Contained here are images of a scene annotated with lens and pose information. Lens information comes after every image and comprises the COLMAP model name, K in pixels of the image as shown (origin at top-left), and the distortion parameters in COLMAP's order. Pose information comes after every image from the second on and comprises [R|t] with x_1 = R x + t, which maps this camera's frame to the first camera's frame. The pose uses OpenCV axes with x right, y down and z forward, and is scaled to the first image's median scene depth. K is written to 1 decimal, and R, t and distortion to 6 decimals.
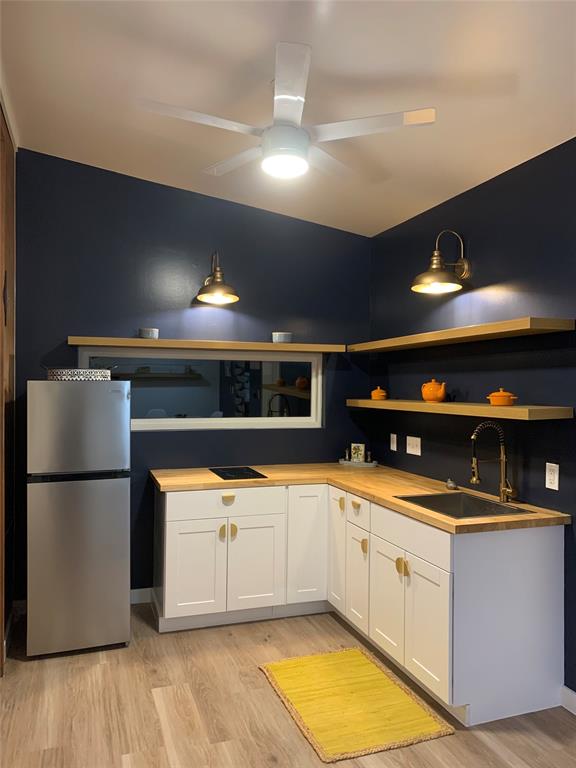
lens RADIAL K [[600.7, 0, 272.7], [0, 600.7, 379.5], [0, 0, 1]] dist [0.007909, -0.003661]
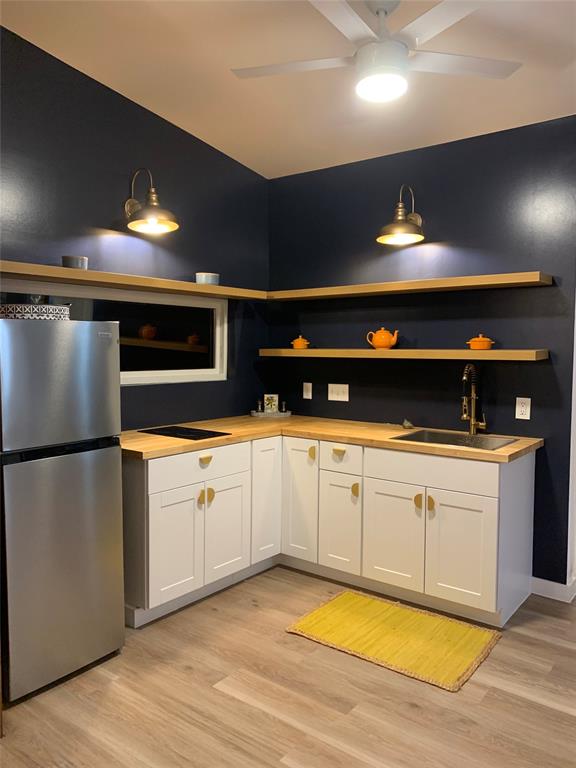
lens RADIAL K [[600.7, 0, 286.8], [0, 600.7, 384.8], [0, 0, 1]] dist [0.007909, -0.003661]
pose [[0.834237, -0.034937, 0.550299, -0.471802], [-0.007413, 0.997190, 0.074546, 0.023577], [-0.551357, -0.066269, 0.831634, 0.223658]]
